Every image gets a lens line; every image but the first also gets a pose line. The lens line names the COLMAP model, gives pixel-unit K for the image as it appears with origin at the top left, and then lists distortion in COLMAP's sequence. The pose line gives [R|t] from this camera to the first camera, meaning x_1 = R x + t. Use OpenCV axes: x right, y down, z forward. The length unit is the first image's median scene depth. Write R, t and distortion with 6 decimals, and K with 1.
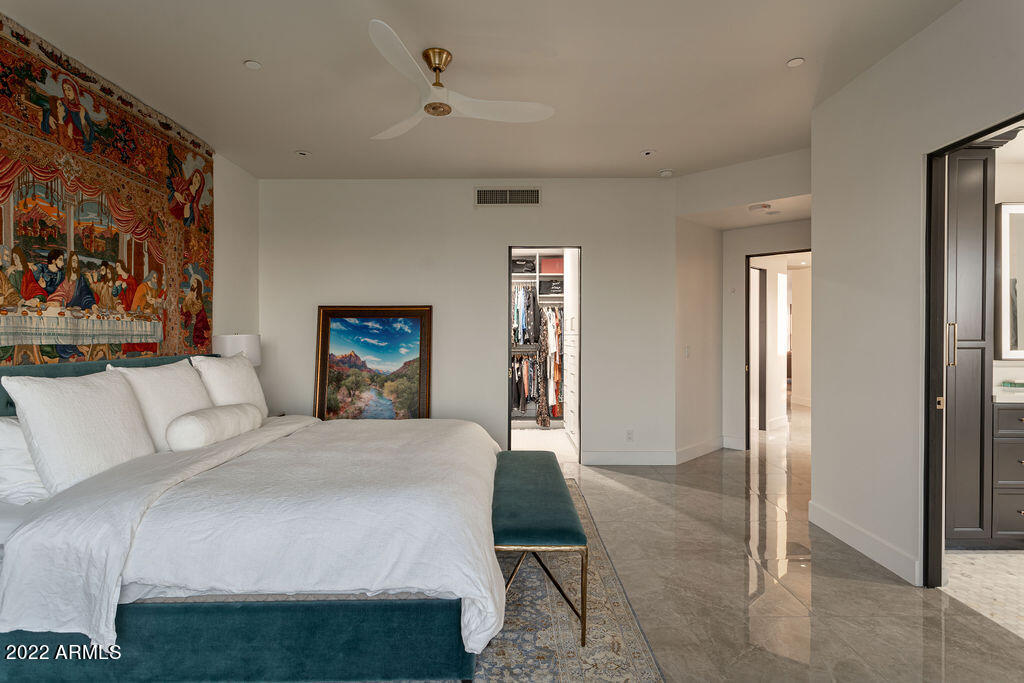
lens RADIAL K [[526.1, 0, 513.5], [0, 526.1, 338.8], [0, 0, 1]] dist [0.003308, 0.000846]
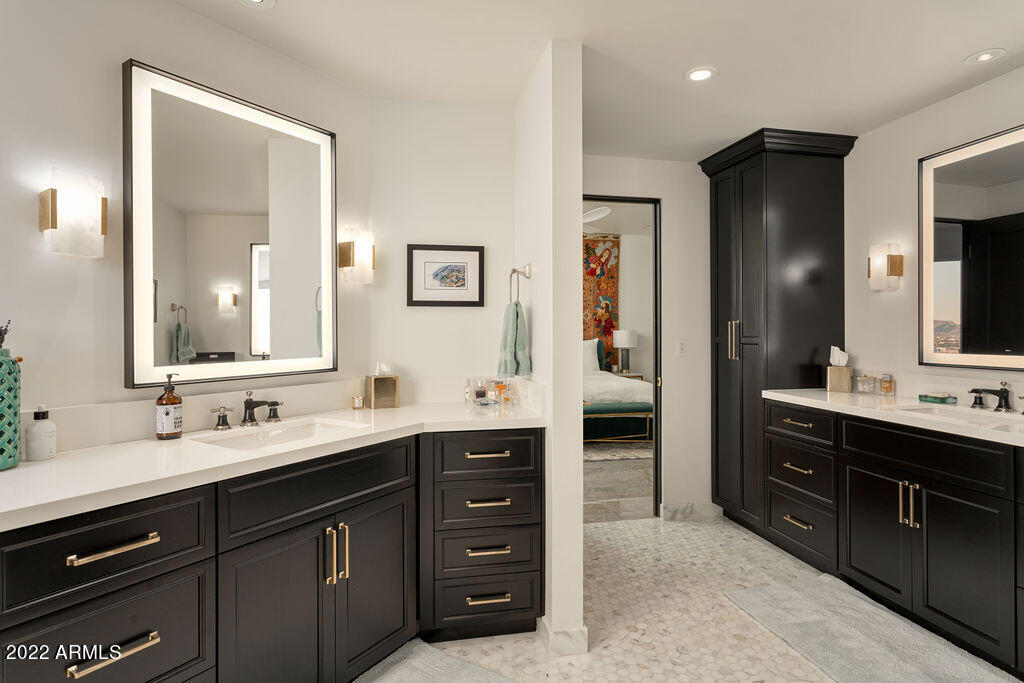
lens RADIAL K [[569.6, 0, 514.3], [0, 569.6, 333.4], [0, 0, 1]] dist [-0.000590, -0.000001]
pose [[0.187535, 0.006029, -0.982240, 1.865279], [-0.009577, 0.999945, 0.004309, -0.003190], [0.982211, 0.008598, 0.187582, 0.309550]]
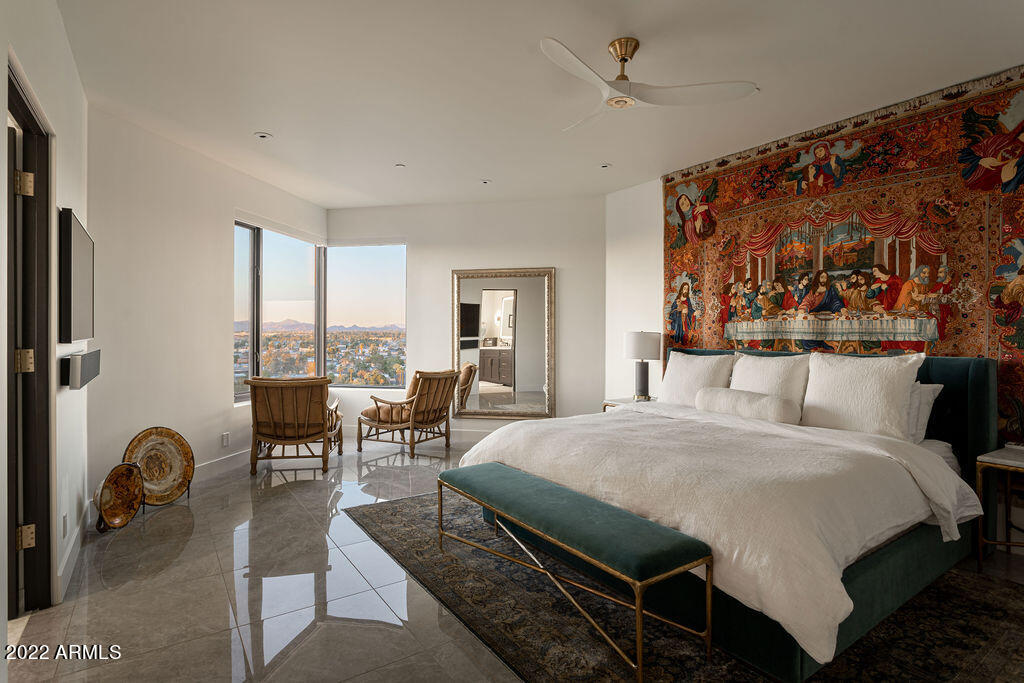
lens RADIAL K [[526.1, 0, 512.2], [0, 526.1, 337.6], [0, 0, 1]] dist [0.003308, 0.000846]
pose [[-0.833040, 0.000758, -0.553212, 0.500910], [-0.008850, 0.999853, 0.014697, -0.007348], [0.553142, 0.017139, -0.832911, 1.518733]]
